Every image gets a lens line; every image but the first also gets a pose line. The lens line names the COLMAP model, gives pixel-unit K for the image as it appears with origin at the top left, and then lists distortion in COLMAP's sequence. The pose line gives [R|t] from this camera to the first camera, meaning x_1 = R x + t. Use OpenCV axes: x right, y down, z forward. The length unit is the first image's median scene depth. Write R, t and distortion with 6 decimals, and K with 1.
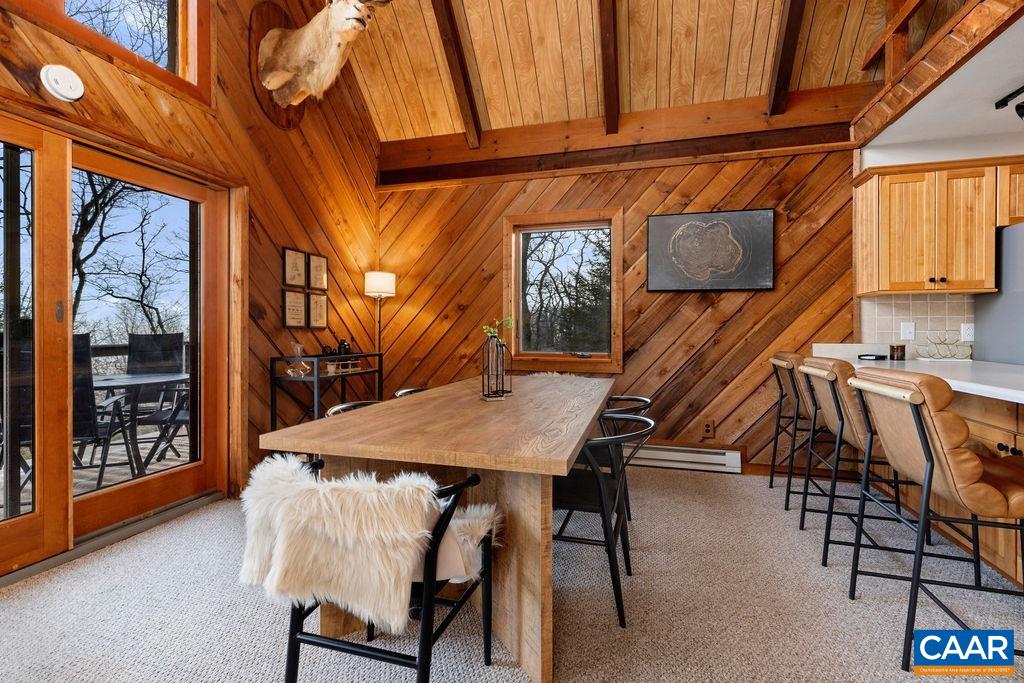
lens RADIAL K [[461.6, 0, 512.1], [0, 461.6, 333.1], [0, 0, 1]] dist [0.001396, 0.000409]
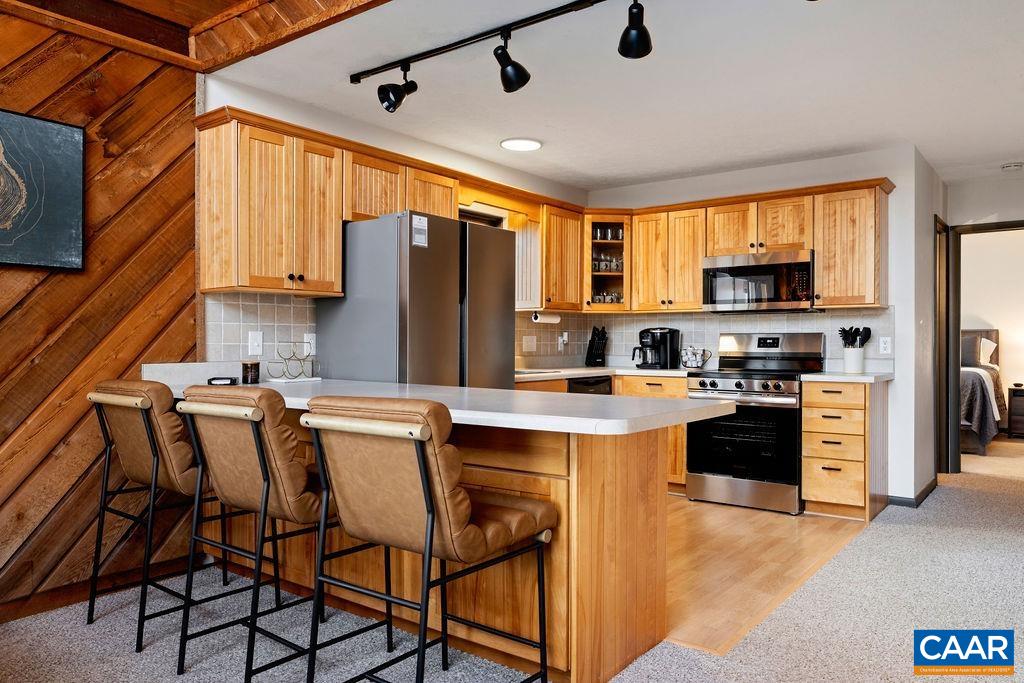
lens RADIAL K [[733.4, 0, 512.0], [0, 733.4, 341.5], [0, 0, 1]] dist [-0.004428, 0.002231]
pose [[0.357860, -0.002392, 0.933772, -0.085749], [0.007953, 0.999968, -0.000486, -0.003261], [-0.933741, 0.007600, 0.357868, 0.191416]]
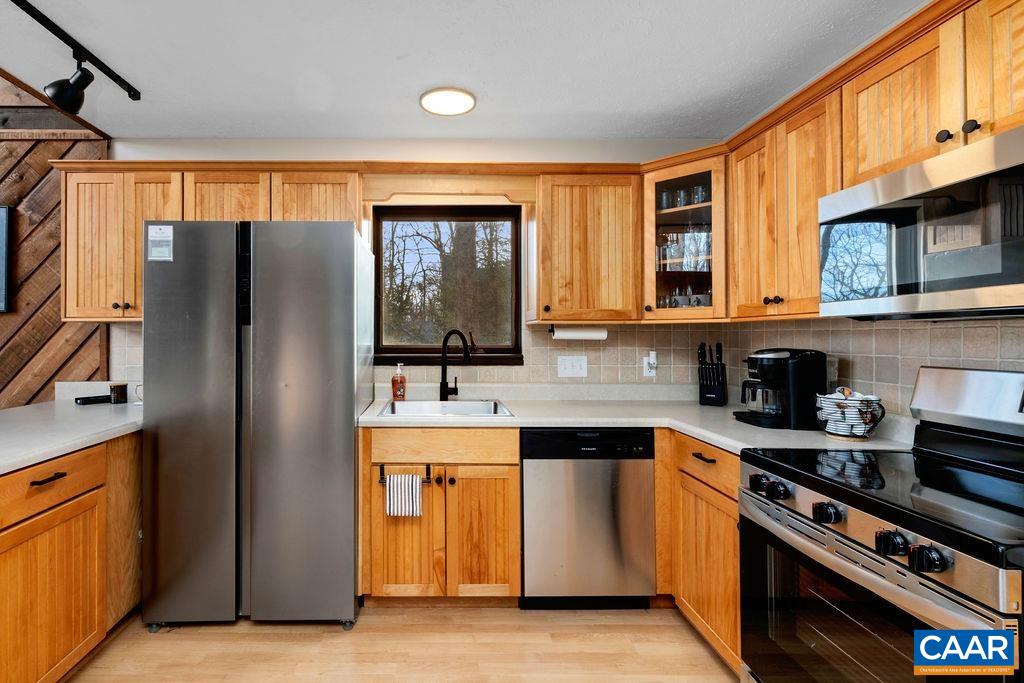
lens RADIAL K [[483.5, 0, 439.6], [0, 483.5, 335.5], [0, 0, 1]] dist [-0.000615, -0.000127]
pose [[0.959428, -0.001545, 0.281948, 1.041493], [0.003982, 0.999960, -0.008068, -0.045982], [-0.281924, 0.008864, 0.959396, 0.026172]]
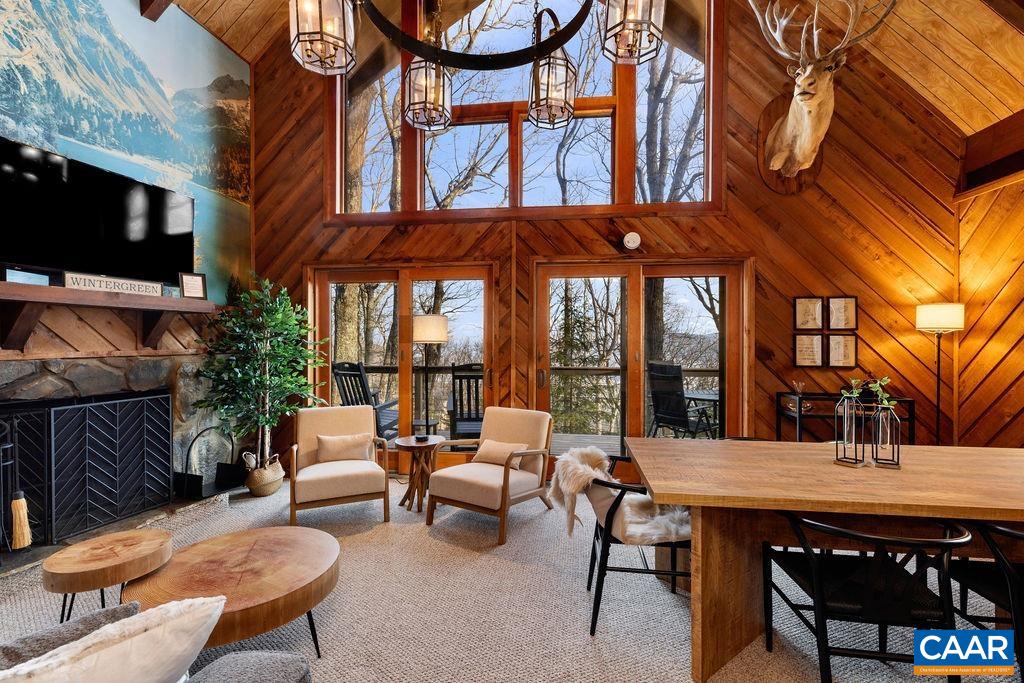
lens RADIAL K [[465.3, 0, 513.6], [0, 465.3, 339.6], [0, 0, 1]] dist [0.004630, 0.000777]
pose [[0.150831, -0.004286, -0.988550, 0.525029], [-0.008032, 0.999952, -0.005561, -0.064745], [0.988527, 0.008779, 0.150790, 0.127632]]
